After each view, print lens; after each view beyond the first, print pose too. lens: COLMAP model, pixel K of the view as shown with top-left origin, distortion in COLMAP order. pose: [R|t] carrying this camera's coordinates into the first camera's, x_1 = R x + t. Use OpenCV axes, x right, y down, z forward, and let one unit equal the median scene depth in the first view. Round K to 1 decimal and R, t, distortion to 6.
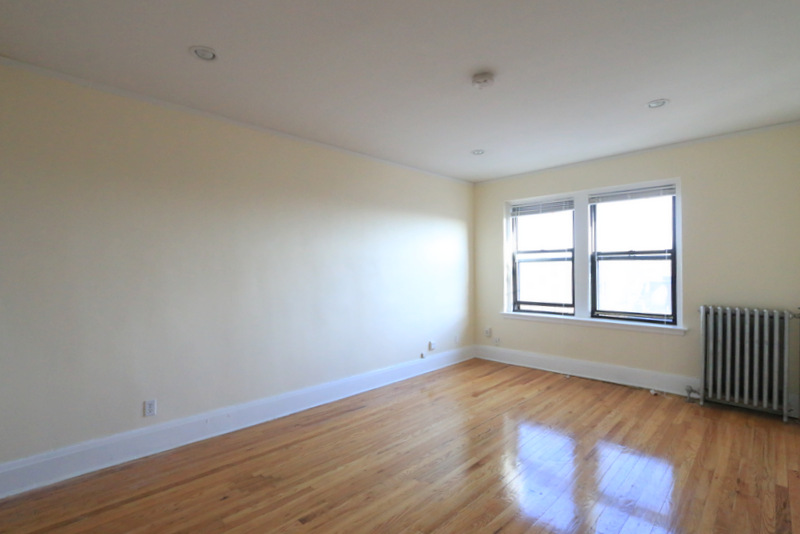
lens RADIAL K [[381.0, 0, 396.9], [0, 381.0, 266.7], [0, 0, 1]] dist [-0.018168, -0.000109]
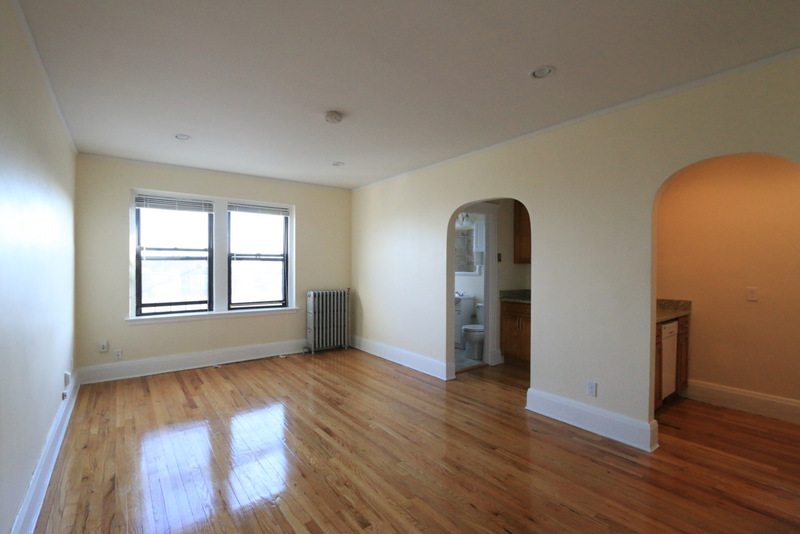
lens RADIAL K [[365.0, 0, 402.1], [0, 365.0, 268.2], [0, 0, 1]] dist [-0.019095, 0.000137]
pose [[0.120772, -0.003510, 0.992674, -0.541698], [-0.011155, 0.999926, 0.004893, -0.003832], [-0.992618, -0.011664, 0.120724, 0.366380]]
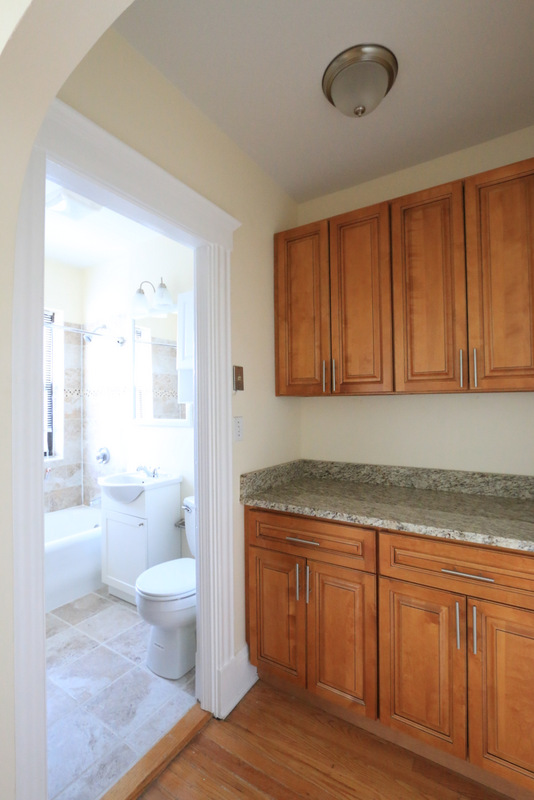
lens RADIAL K [[364.6, 0, 265.0], [0, 364.6, 398.7], [0, 0, 1]] dist [-0.017983, 0.000196]
pose [[-0.215920, 0.026374, 0.976055, 0.261954], [0.007924, 0.999650, -0.025259, -0.003253], [-0.976379, 0.002280, -0.216053, 0.255956]]
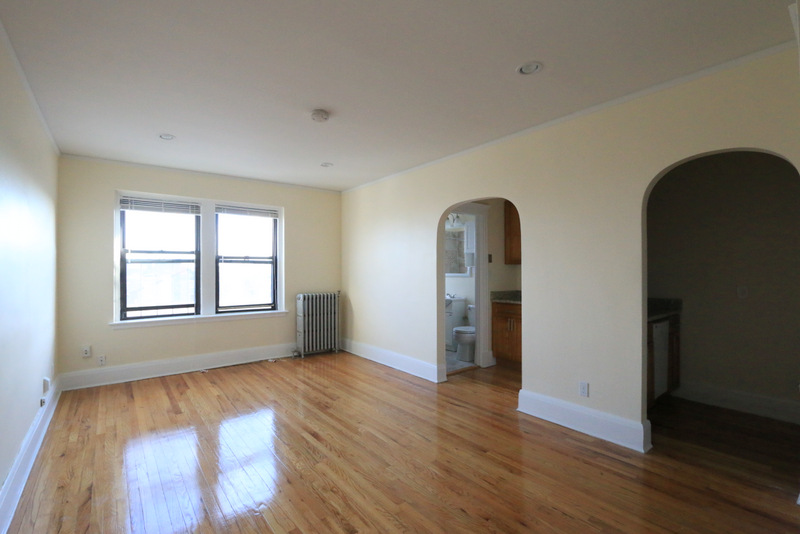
lens RADIAL K [[364.6, 0, 400.0], [0, 364.6, 267.0], [0, 0, 1]] dist [-0.017983, 0.000196]
pose [[0.107176, 0.009380, 0.994196, -0.529905], [-0.004223, 0.999951, -0.008979, 0.003287], [-0.994231, -0.003236, 0.107210, 0.359273]]
